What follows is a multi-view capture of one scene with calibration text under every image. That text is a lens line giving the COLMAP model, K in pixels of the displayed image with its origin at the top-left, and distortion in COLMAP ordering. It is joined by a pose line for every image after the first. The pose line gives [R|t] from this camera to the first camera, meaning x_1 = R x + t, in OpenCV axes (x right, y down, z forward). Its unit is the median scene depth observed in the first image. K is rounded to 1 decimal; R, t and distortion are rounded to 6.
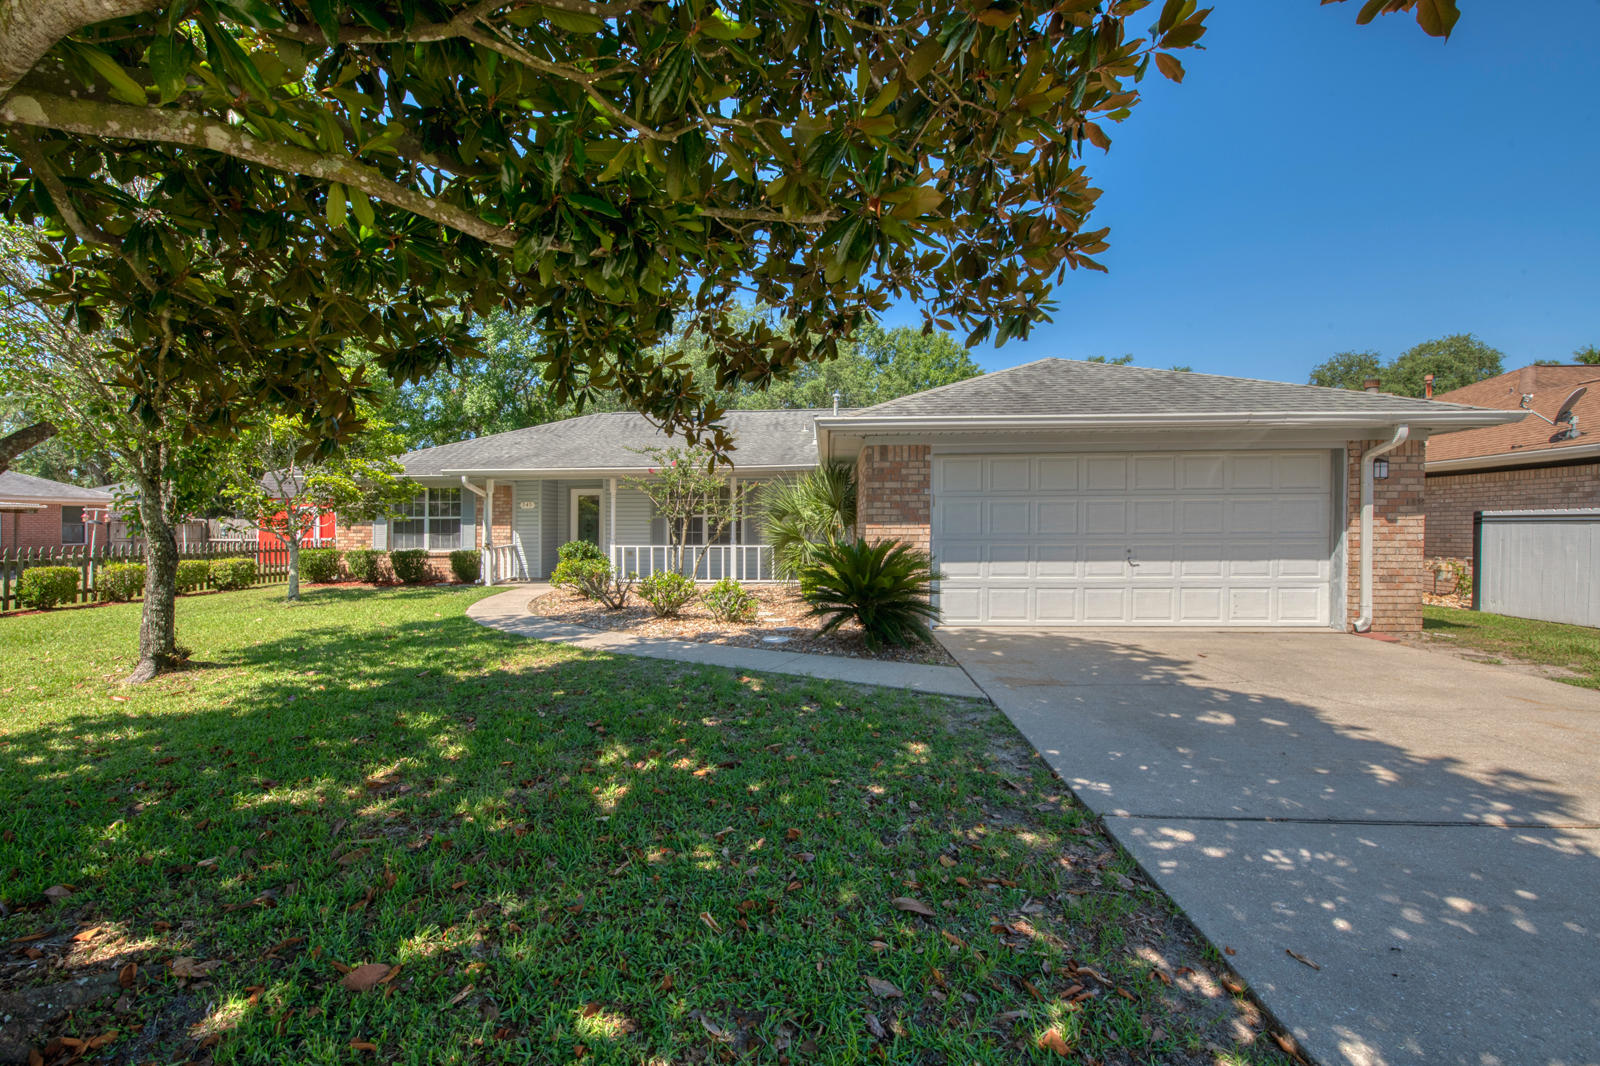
lens RADIAL K [[706.4, 0, 801.9], [0, 706.4, 528.3], [0, 0, 1]] dist [-0.020301, 0.000326]
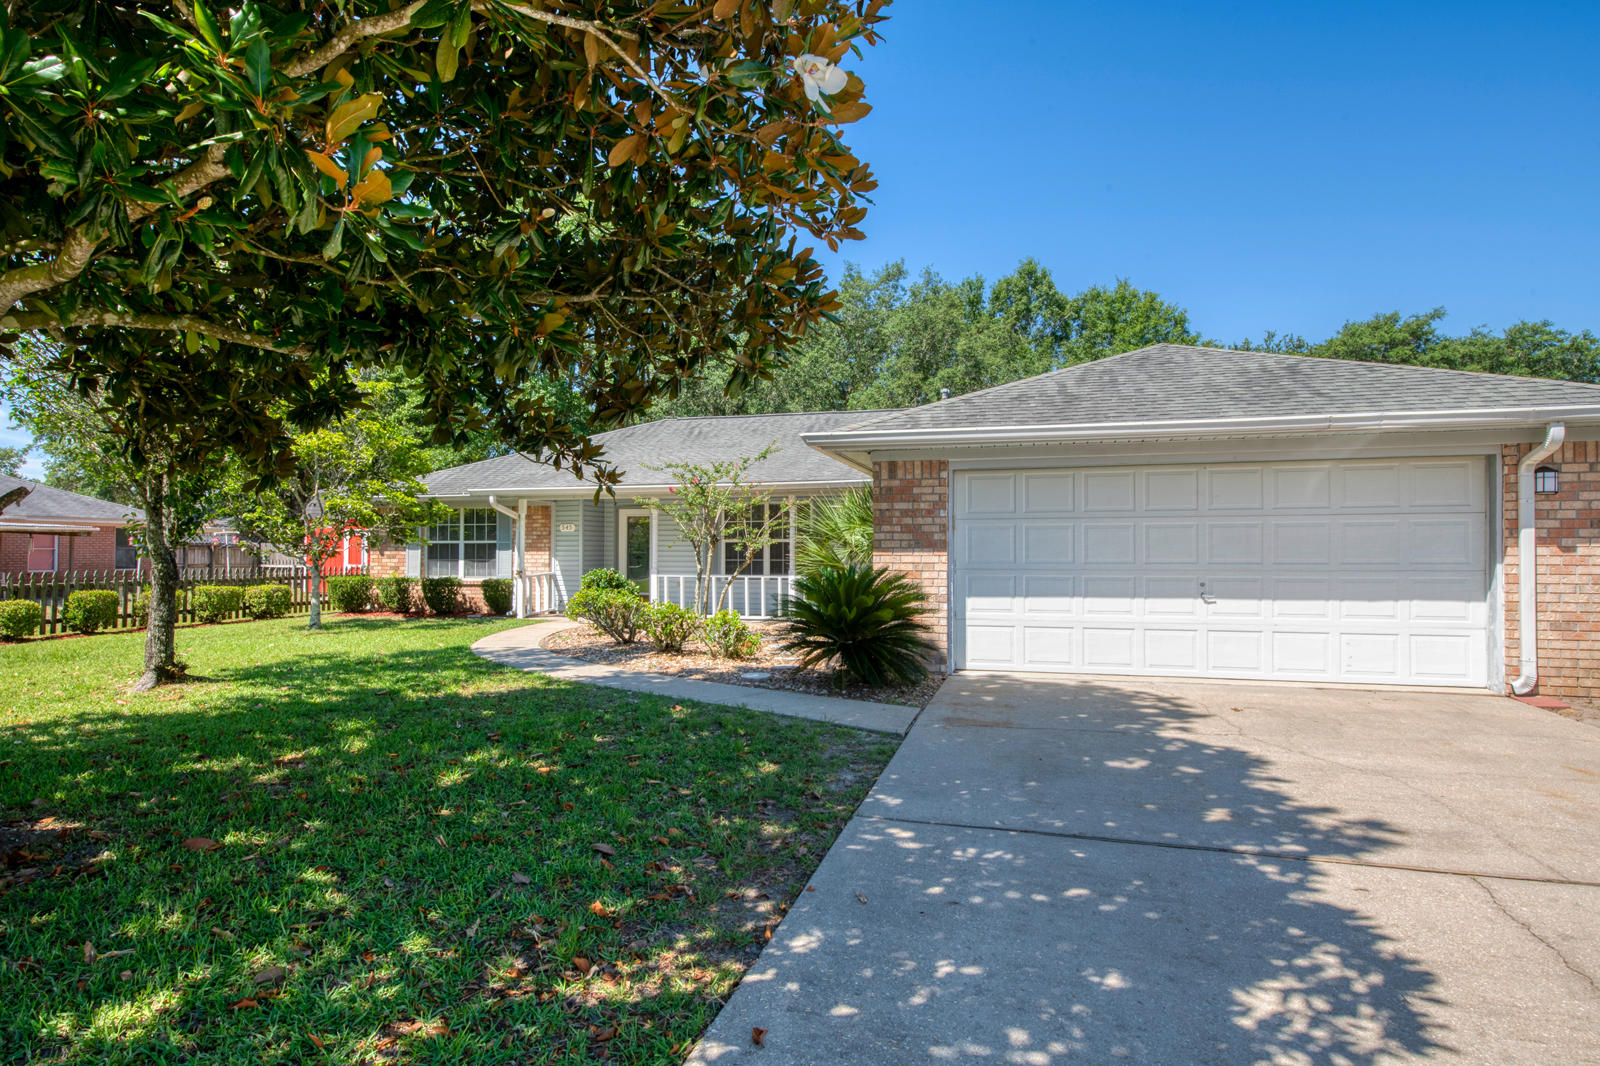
lens RADIAL K [[938.2, 0, 798.5], [0, 938.2, 538.5], [0, 0, 1]] dist [0.001933, -0.001682]
pose [[0.980131, 0.001504, -0.198347, 0.176012], [-0.005417, 0.999801, -0.019187, 0.001508], [0.198279, 0.019880, 0.979944, -0.126397]]
